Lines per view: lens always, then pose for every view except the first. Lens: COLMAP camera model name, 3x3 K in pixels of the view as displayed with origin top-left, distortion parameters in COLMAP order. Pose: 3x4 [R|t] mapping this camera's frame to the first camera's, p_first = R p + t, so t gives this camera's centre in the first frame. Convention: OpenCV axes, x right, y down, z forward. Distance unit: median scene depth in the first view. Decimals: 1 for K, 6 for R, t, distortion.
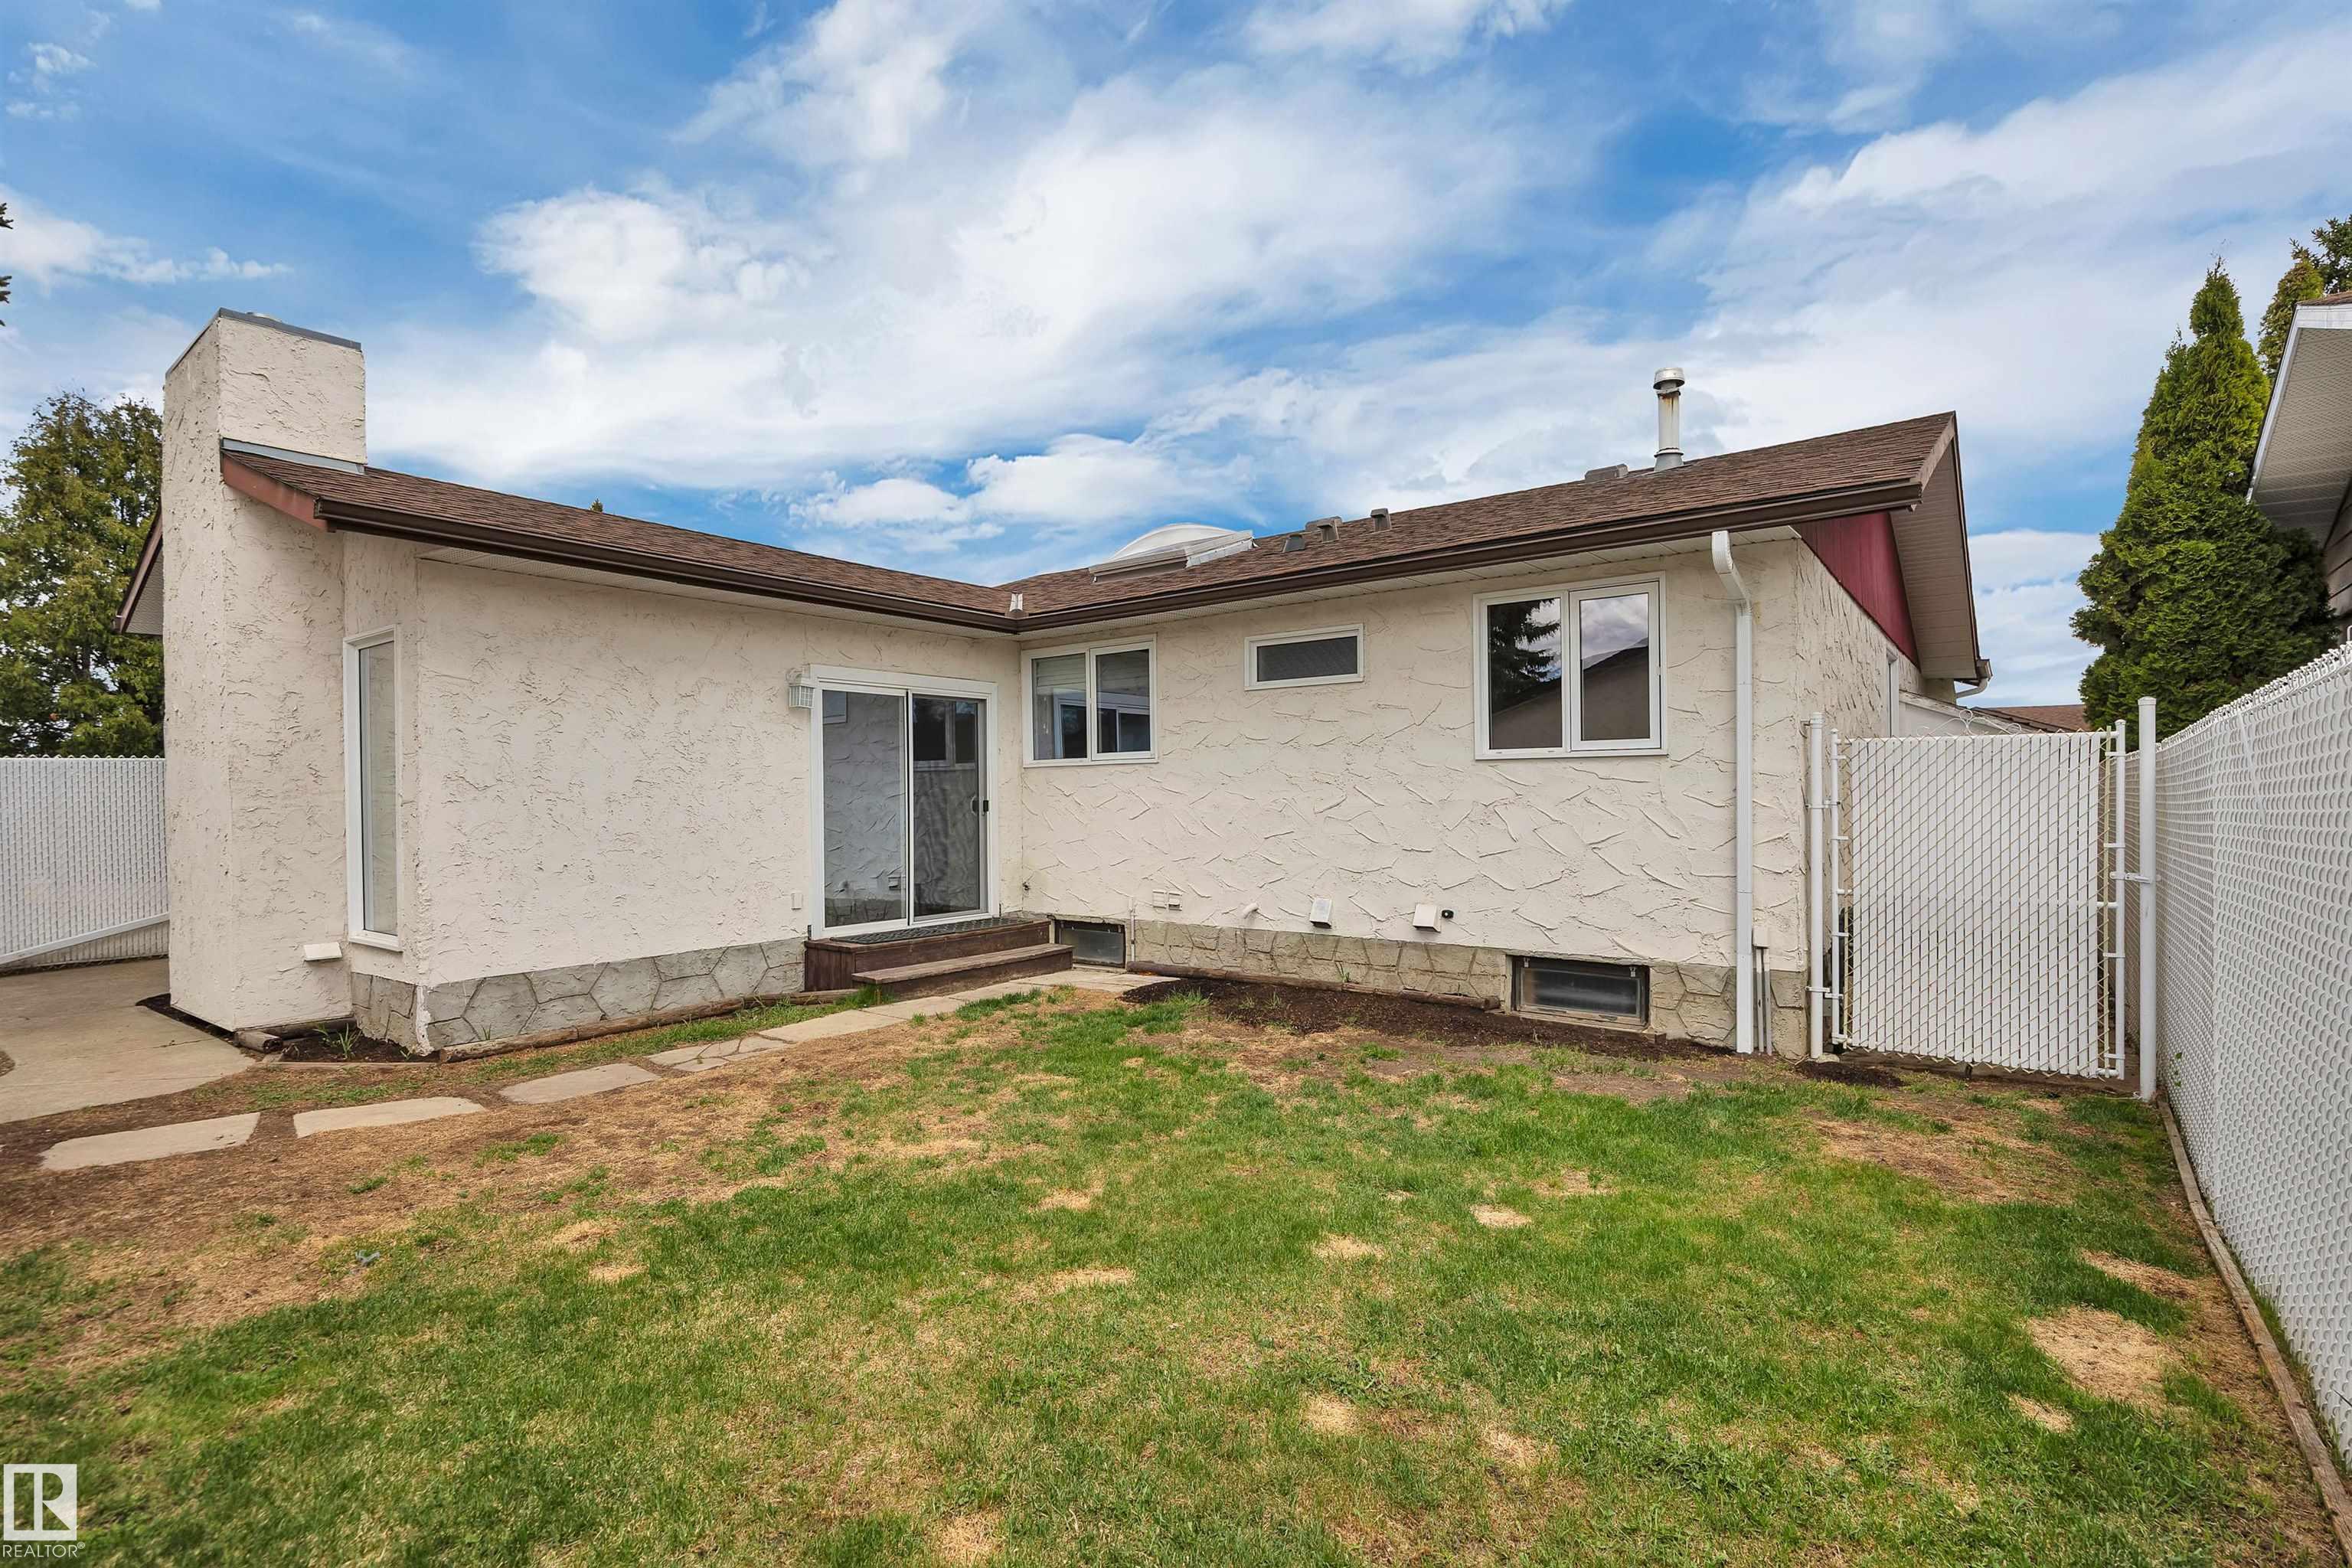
lens RADIAL K [[1099.5, 0, 1176.0], [0, 1099.5, 784.0], [0, 0, 1]] dist [-0.001804, -0.000321]
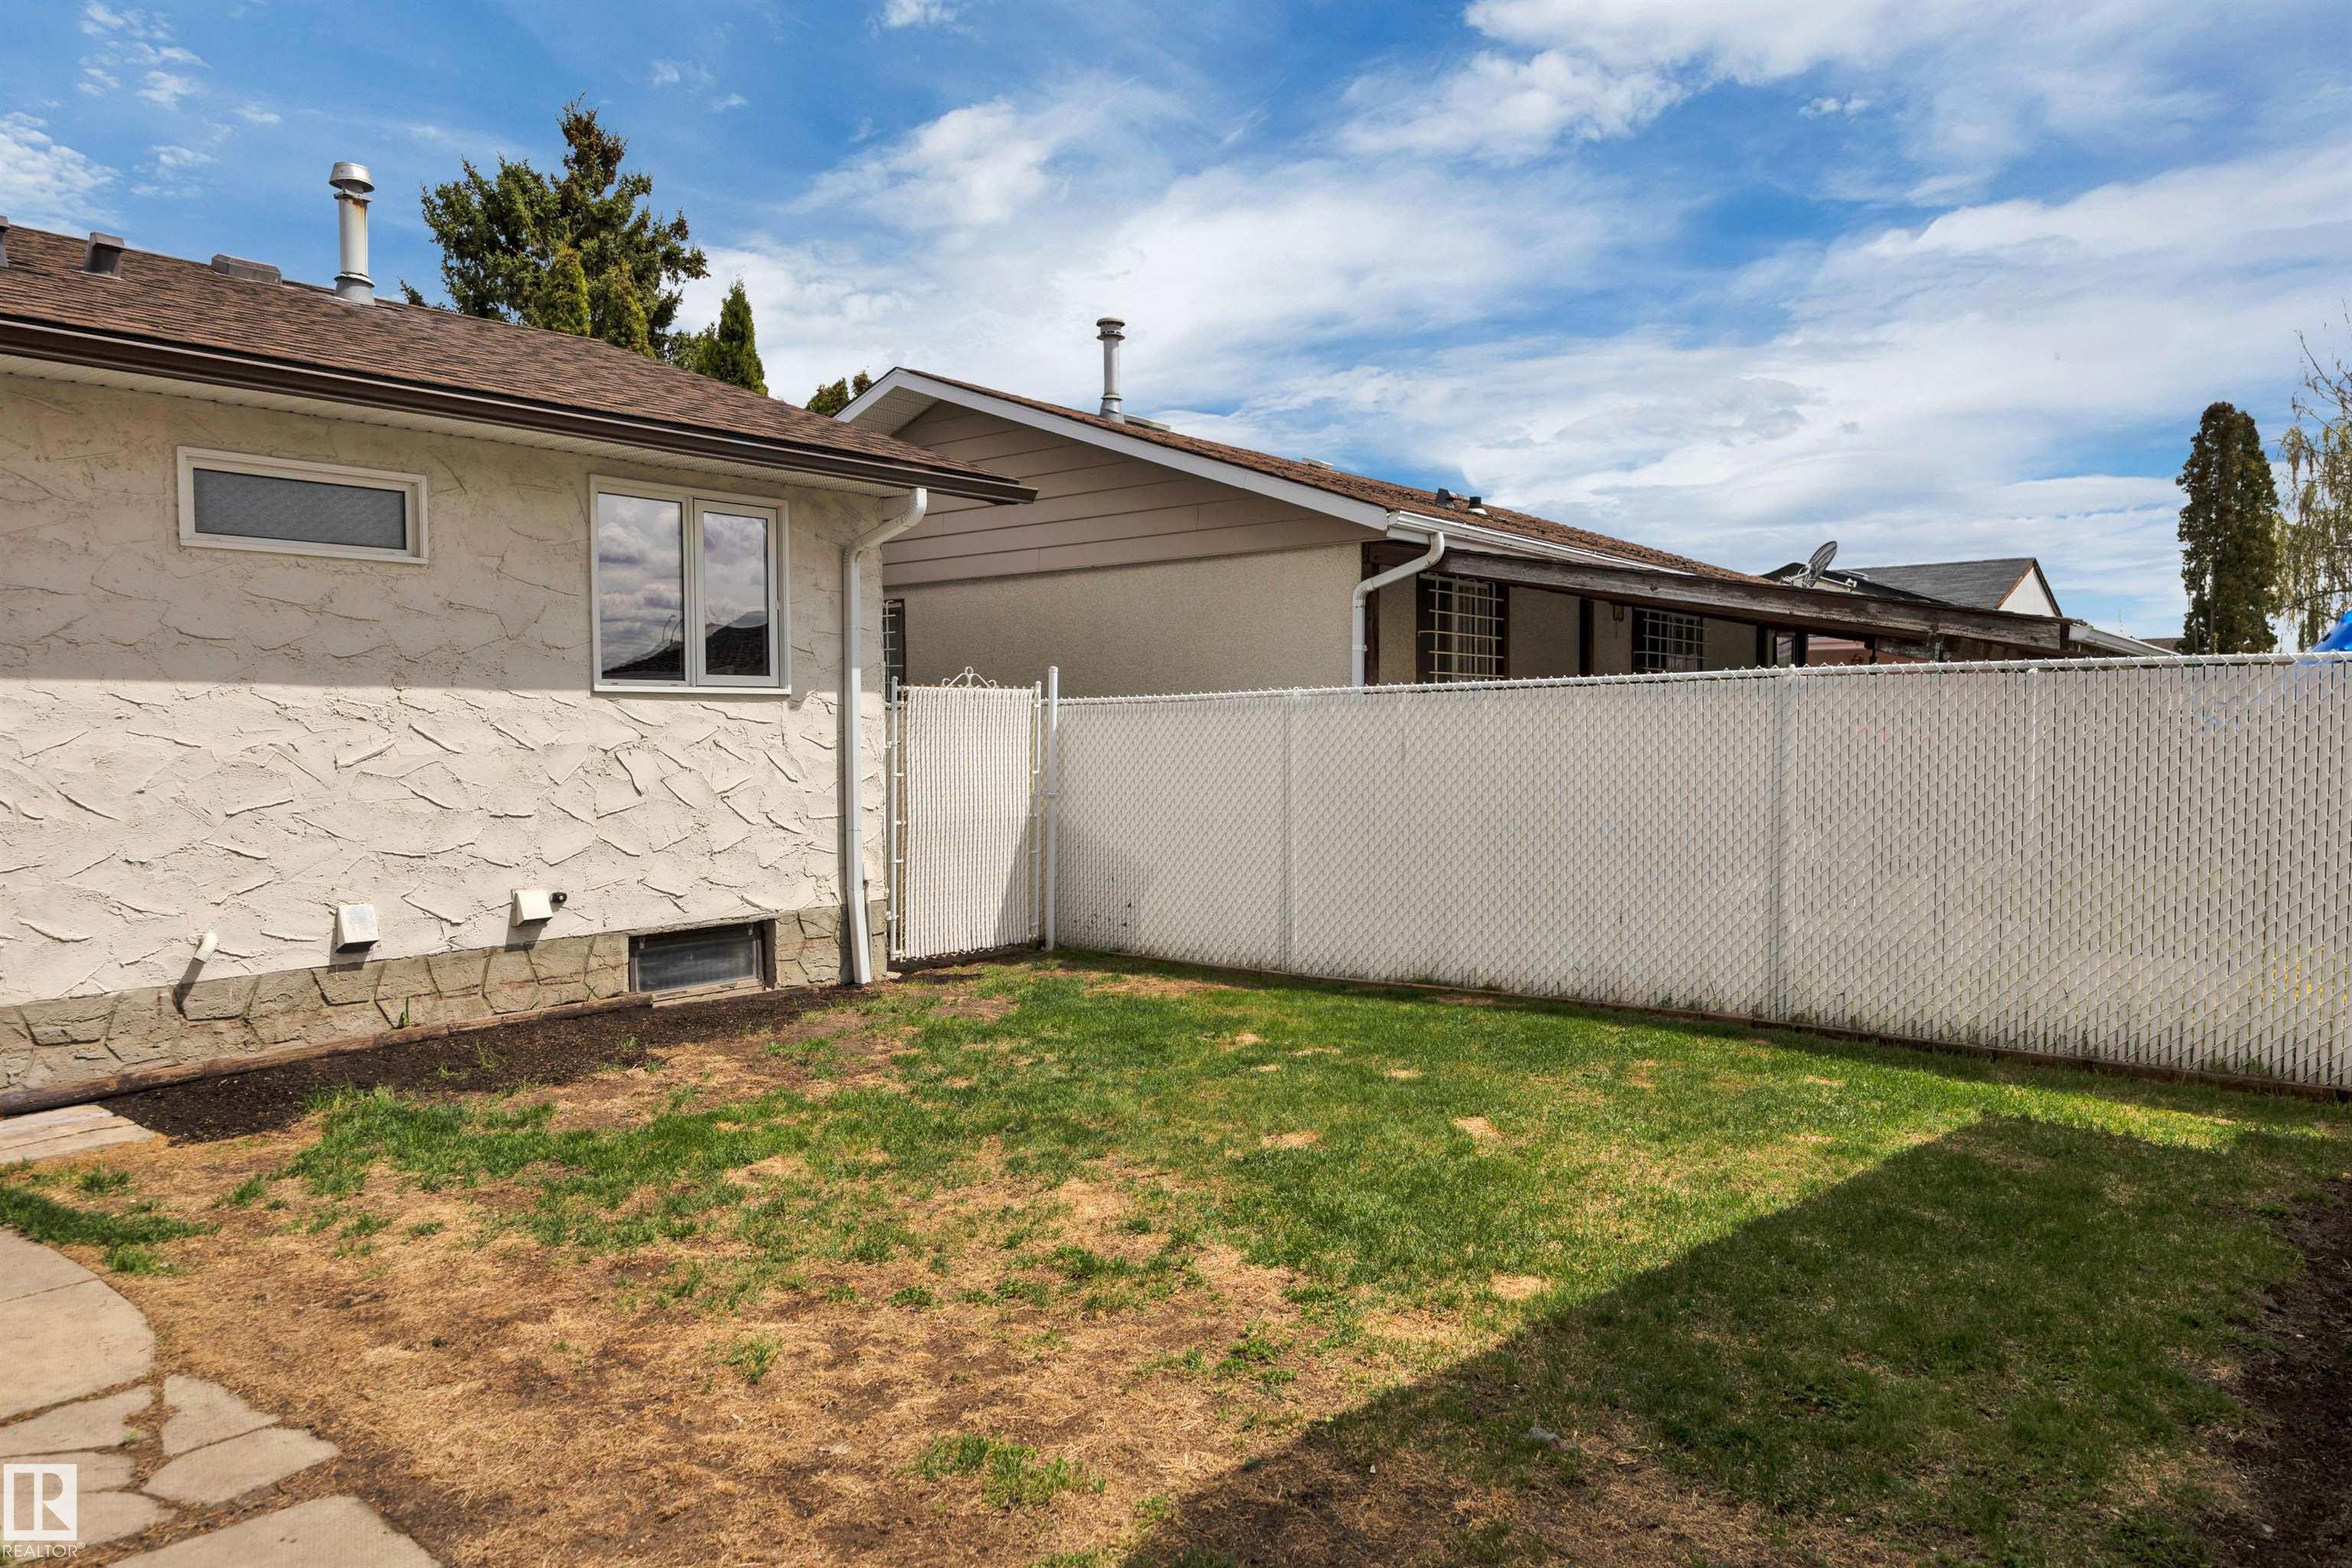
lens RADIAL K [[1503.0, 0, 1176.0], [0, 1503.0, 784.0], [0, 0, 1]] dist [-0.003030, -0.001514]
pose [[0.039597, -0.031350, 0.998724, -0.791321], [-0.005642, 0.999485, 0.031597, 0.007483], [-0.999200, -0.006886, 0.039400, 0.575801]]
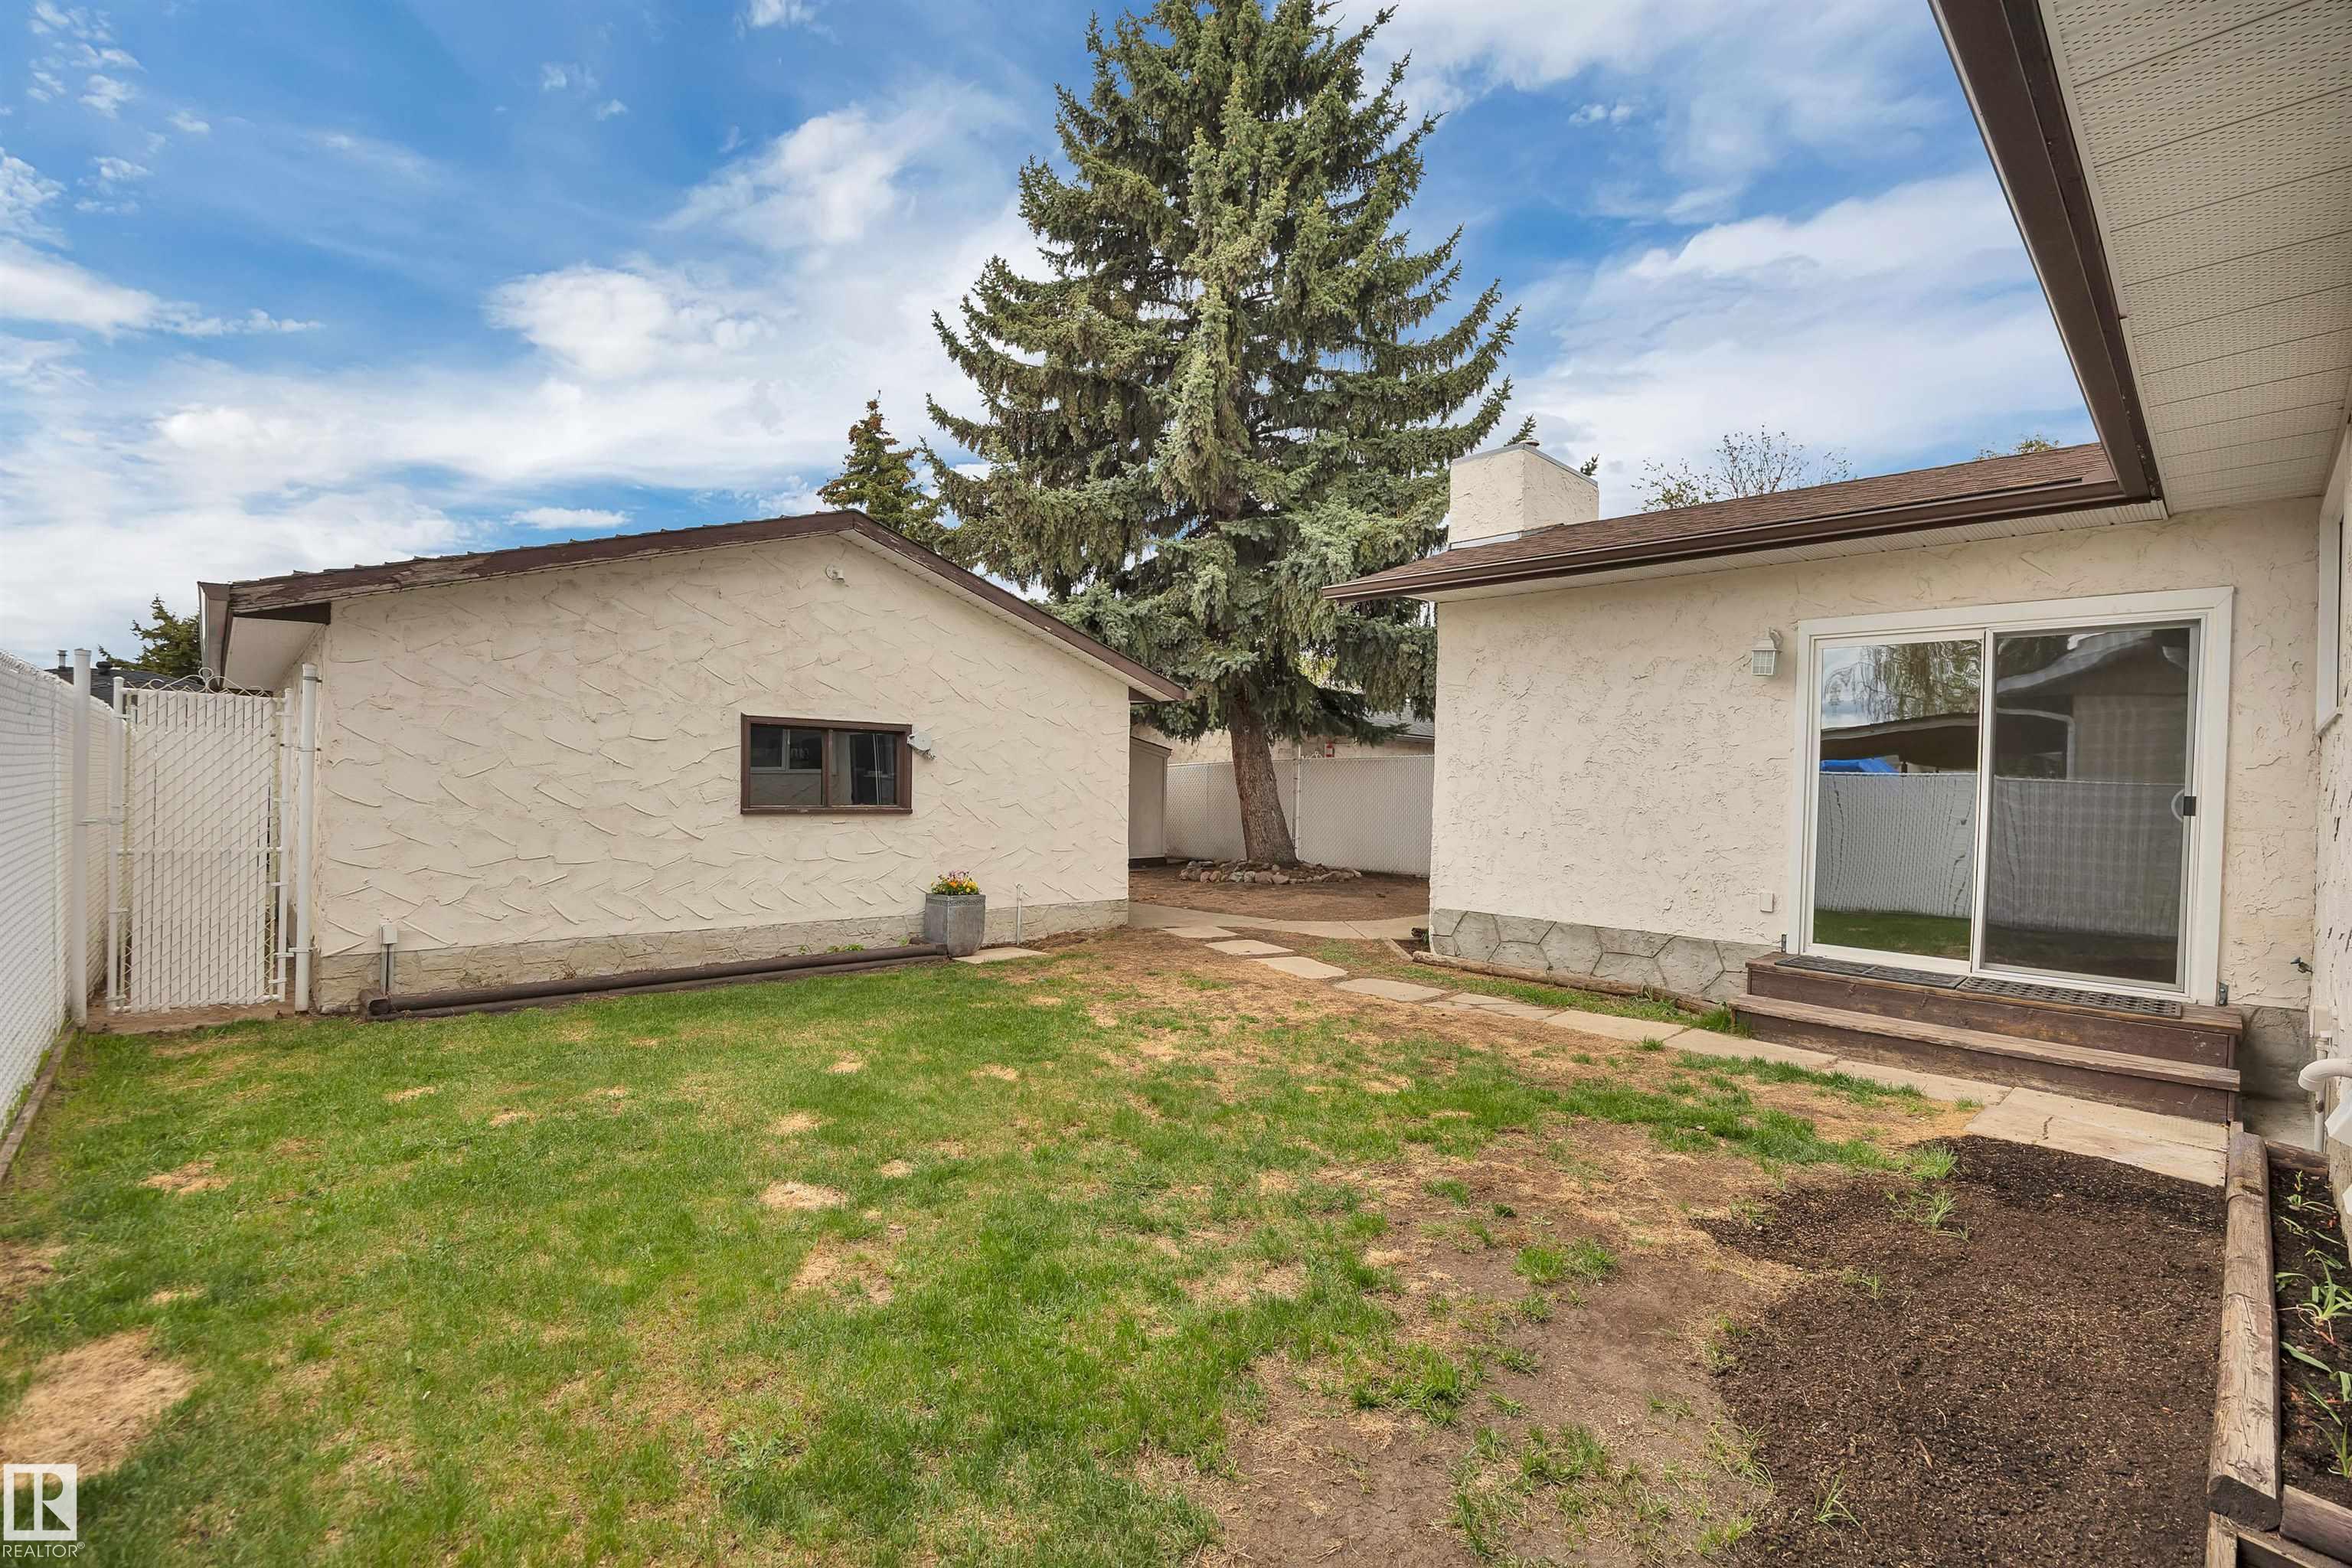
lens RADIAL K [[1033.0, 0, 1176.0], [0, 1033.0, 784.0], [0, 0, 1]] dist [-0.001791, -0.000278]
pose [[-0.149992, 0.009856, -0.988638, 0.586471], [-0.012680, 0.999849, 0.011892, 0.012226], [0.988606, 0.014319, -0.149845, 0.757959]]
